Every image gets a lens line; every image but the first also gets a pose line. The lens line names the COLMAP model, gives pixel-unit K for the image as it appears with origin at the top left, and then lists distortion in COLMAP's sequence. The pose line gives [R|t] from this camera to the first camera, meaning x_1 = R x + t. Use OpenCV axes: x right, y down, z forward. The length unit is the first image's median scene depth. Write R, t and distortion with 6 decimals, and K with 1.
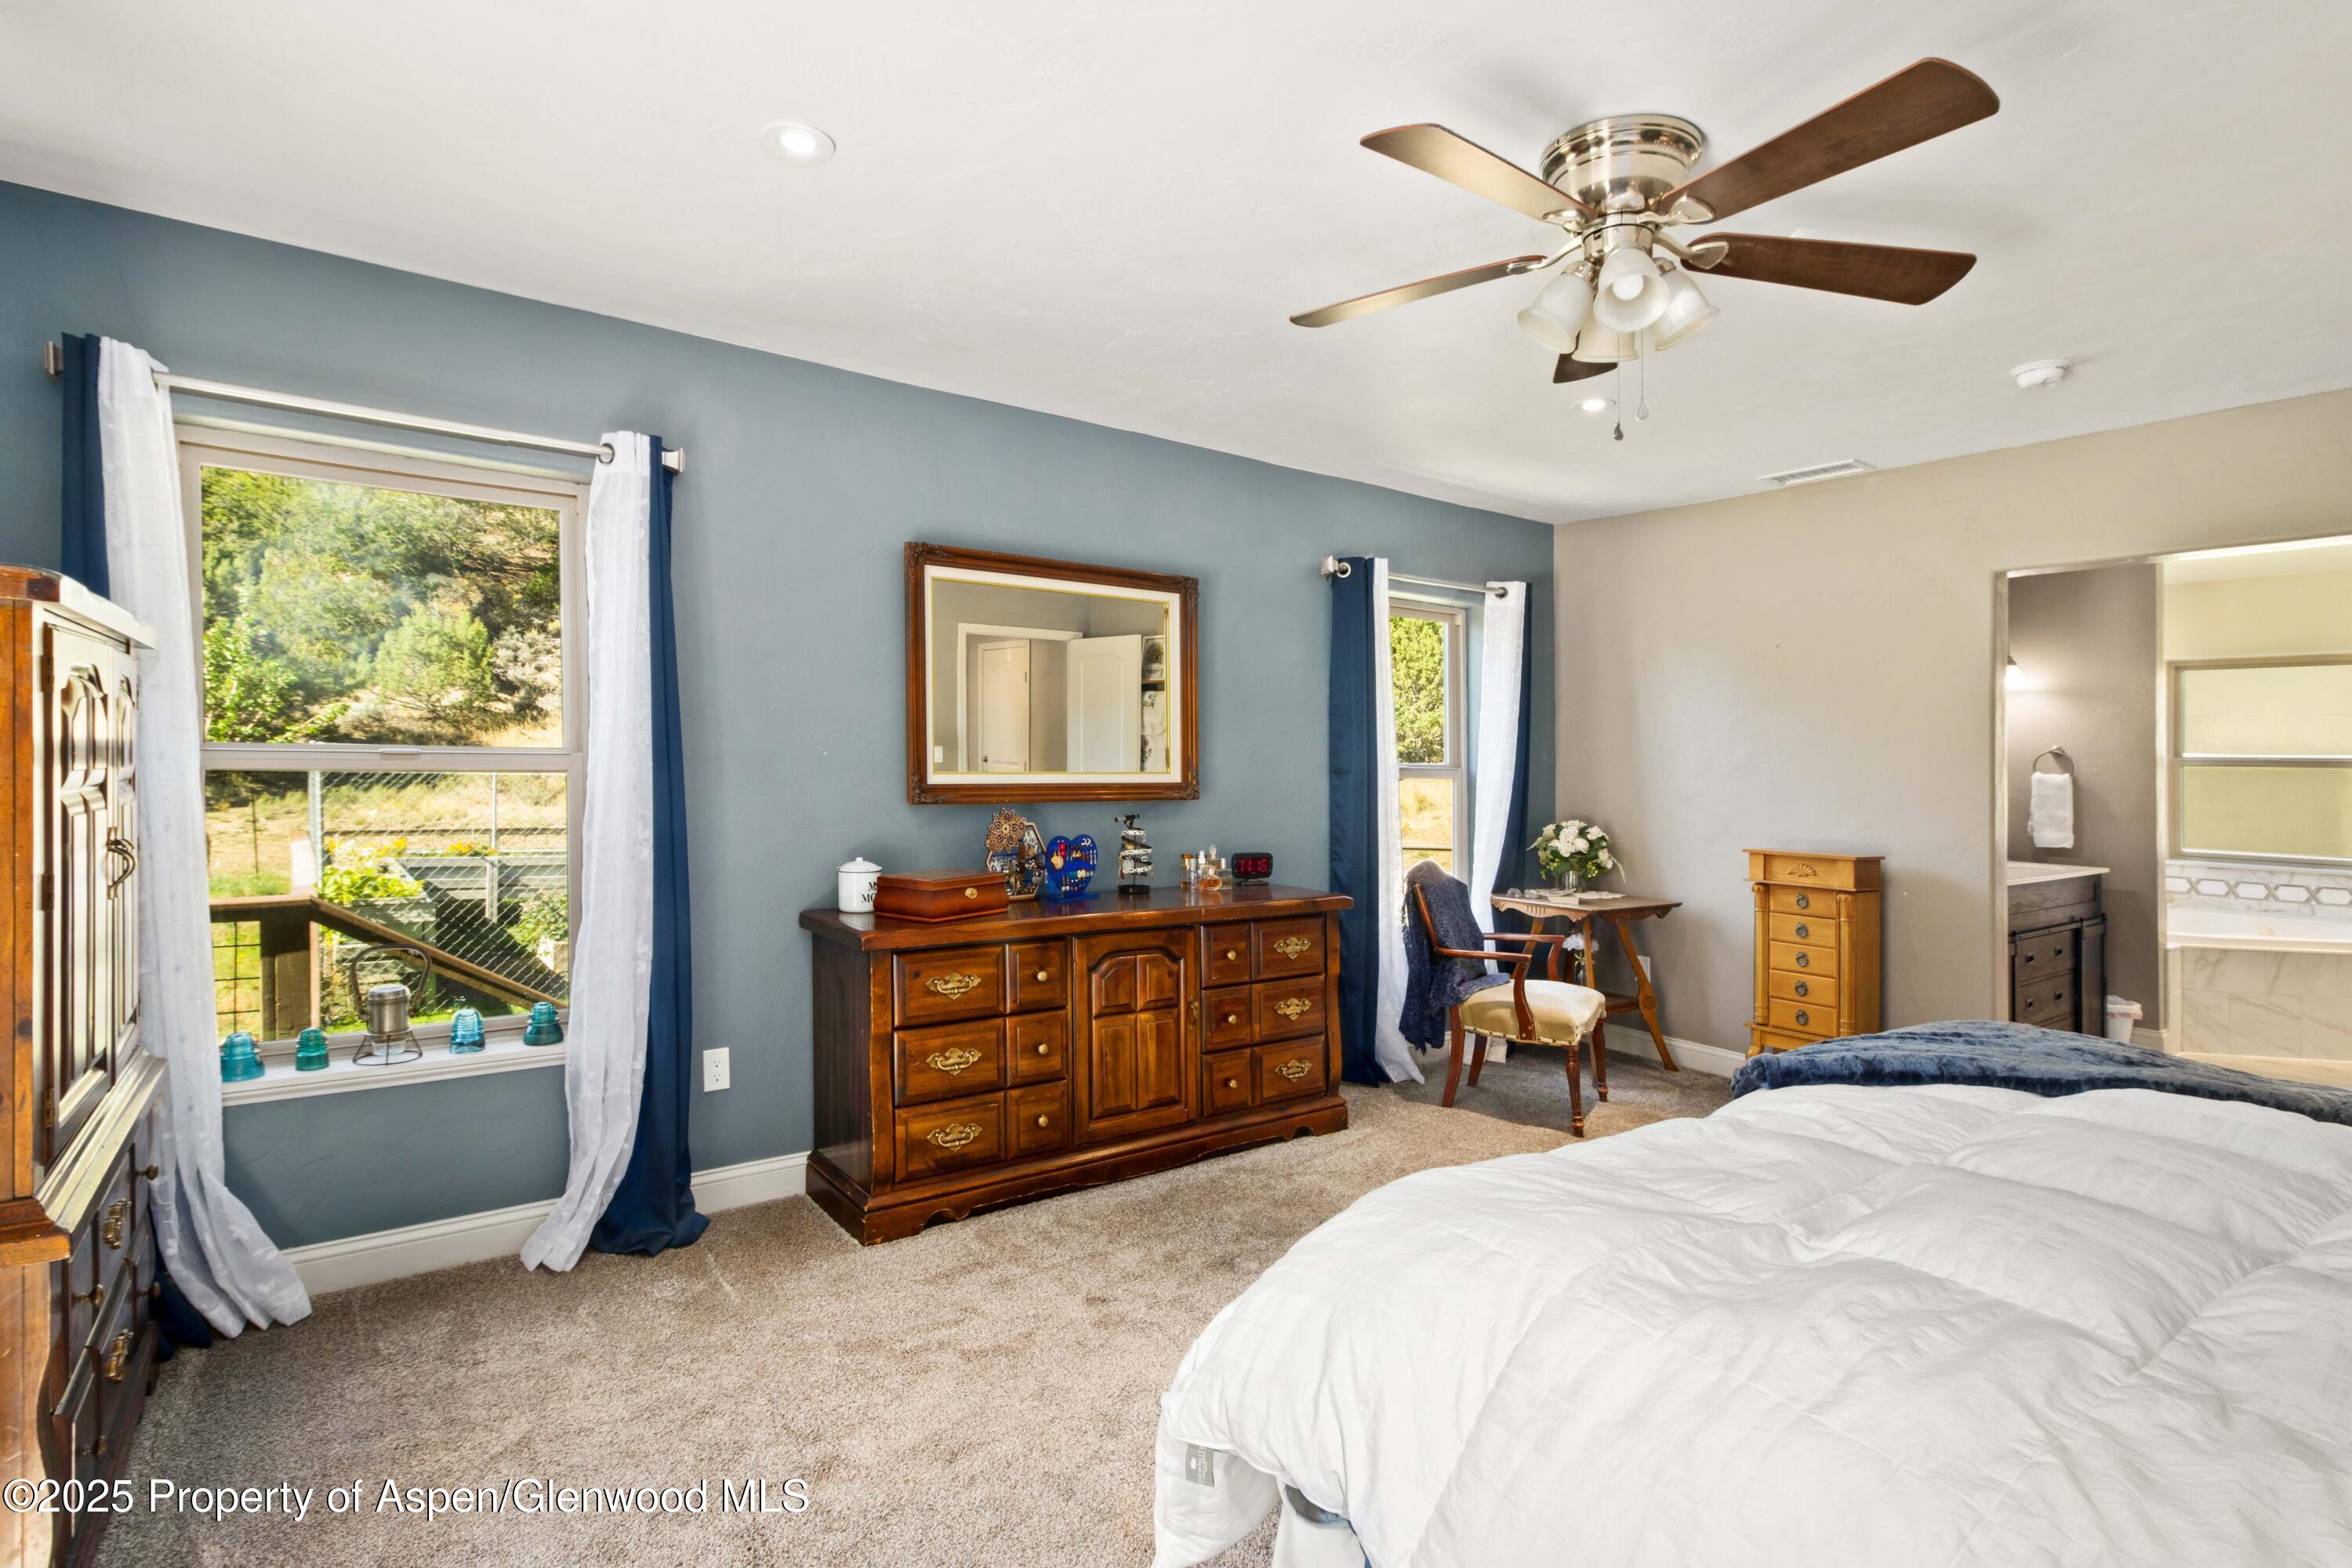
lens RADIAL K [[1121.7, 0, 1168.7], [0, 1121.7, 779.1], [0, 0, 1]] dist [0.000215, 0.000851]
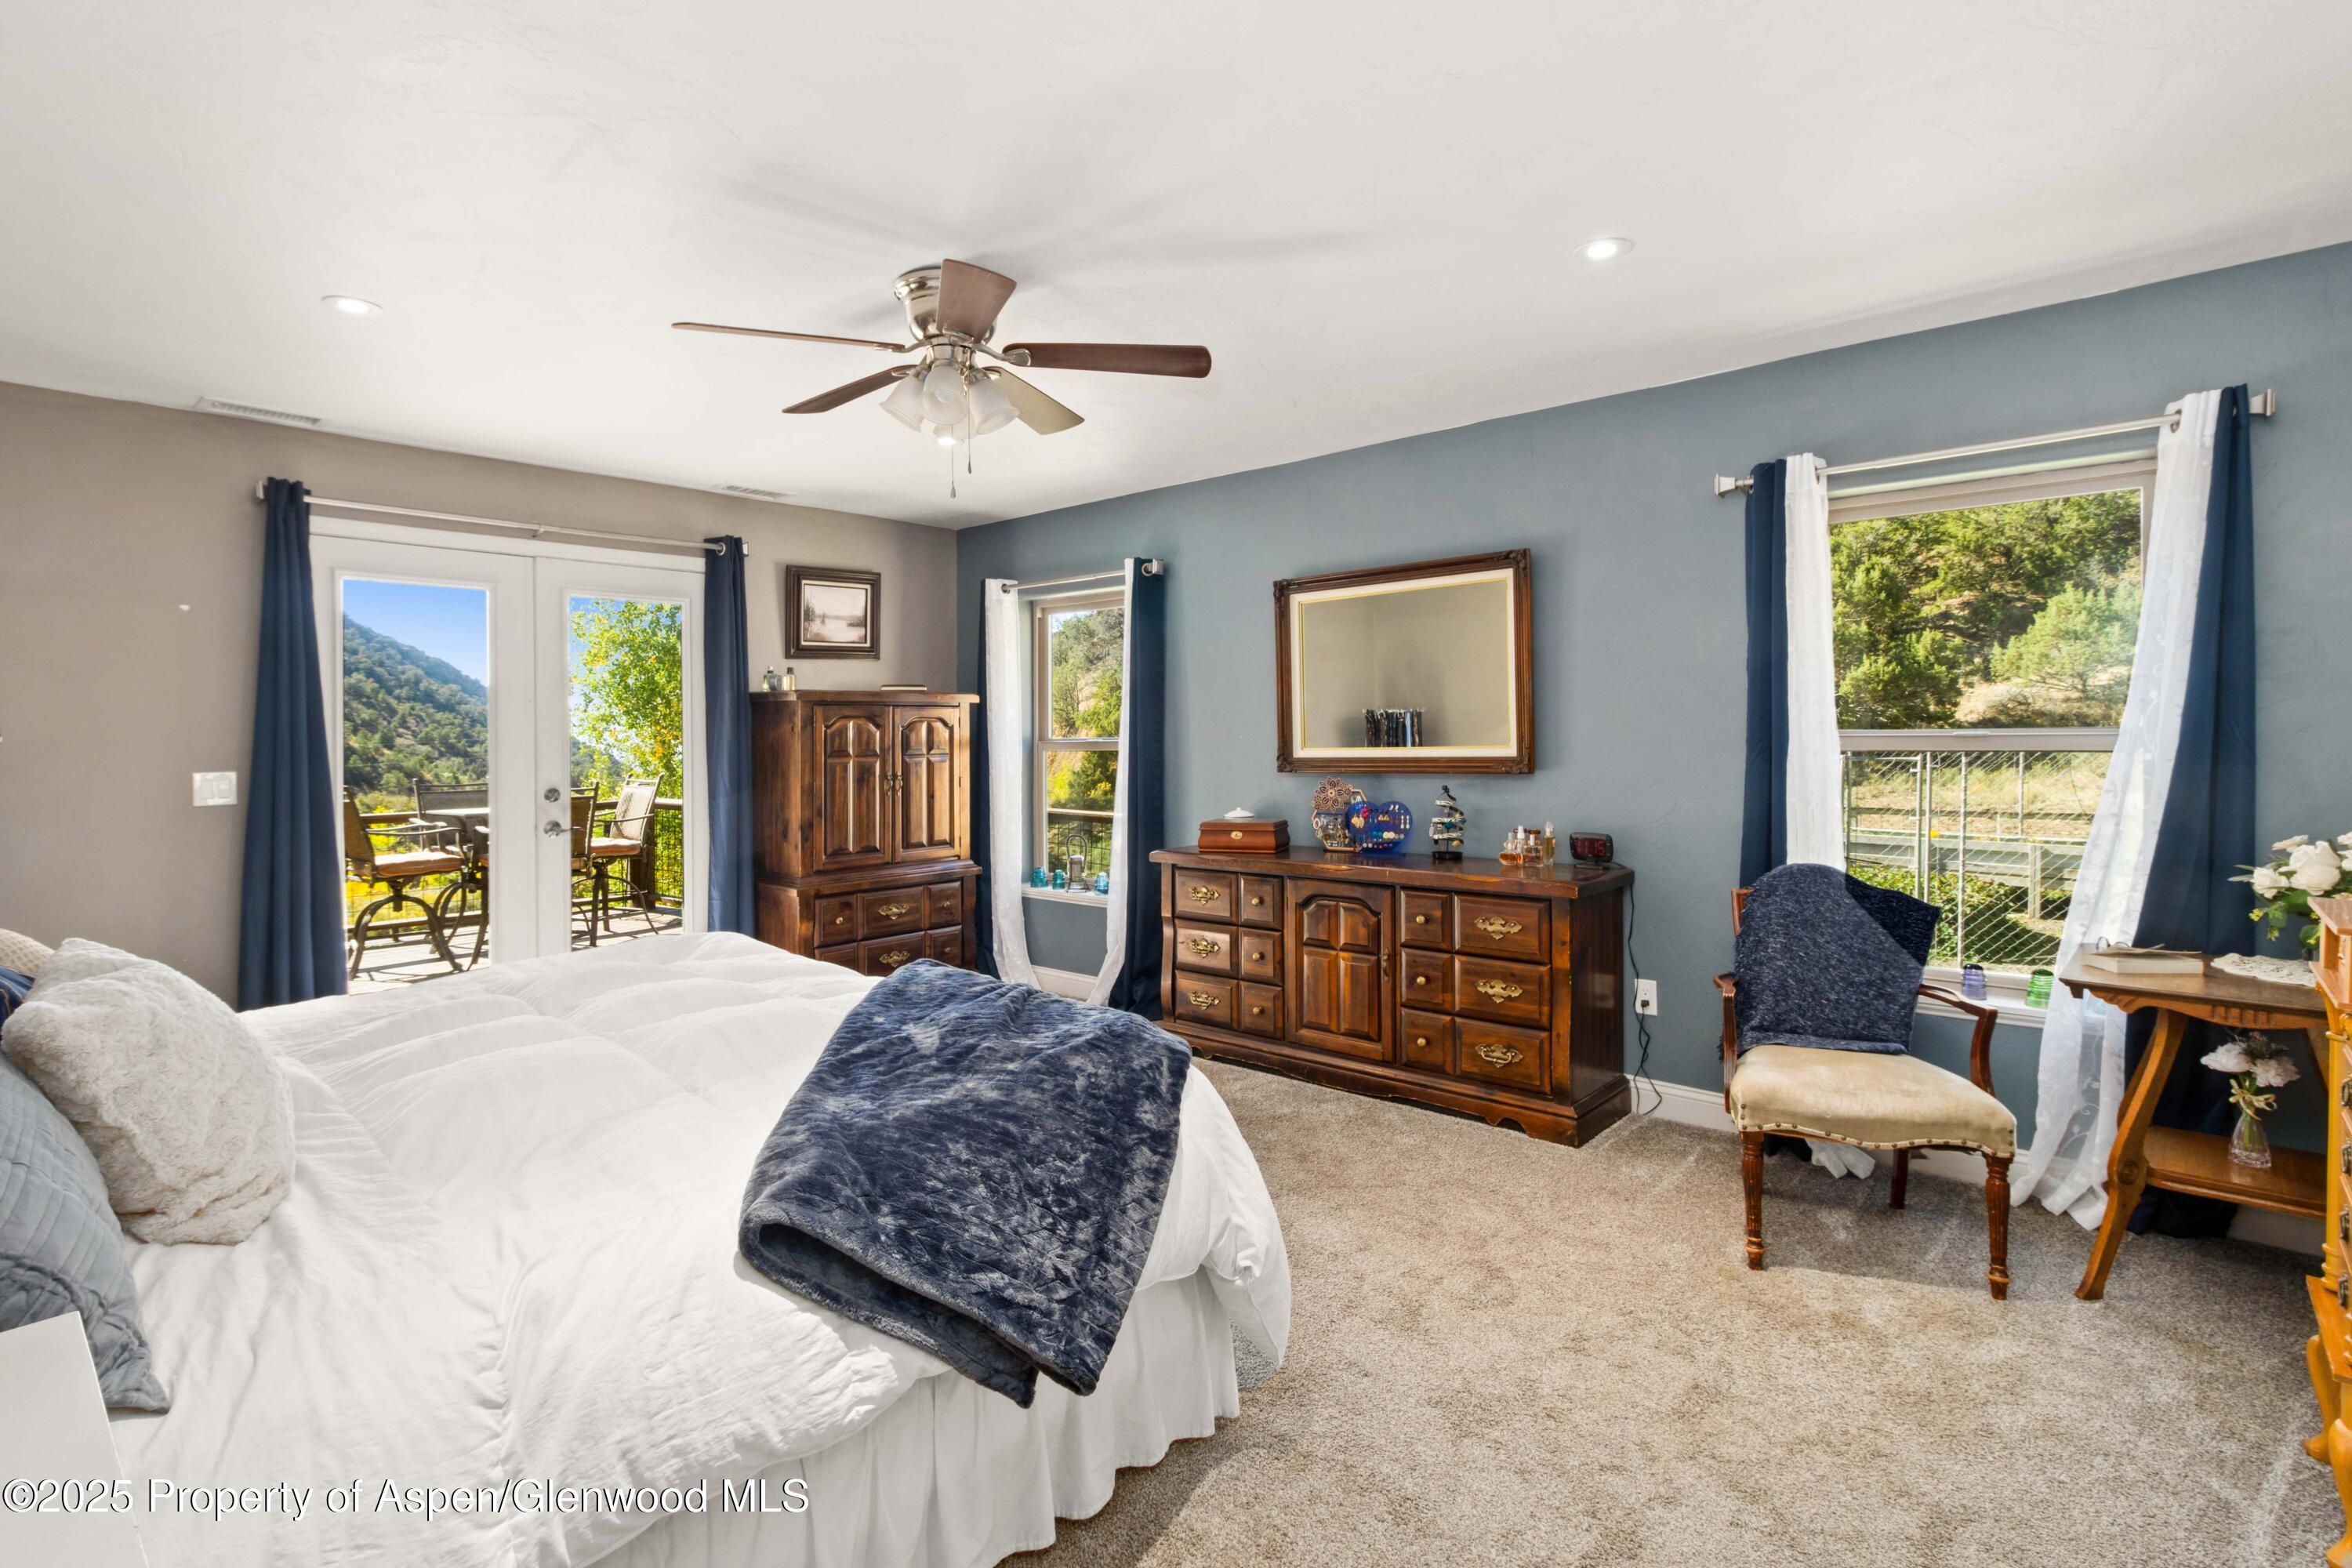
lens RADIAL K [[1121.7, 0, 1191.3], [0, 1121.7, 765.4], [0, 0, 1]] dist [0.000215, 0.000851]
pose [[0.234997, 0.002841, -0.971992, 0.140282], [-0.001792, 0.999995, 0.002490, 0.001383], [0.971994, 0.001156, 0.235001, 0.074173]]
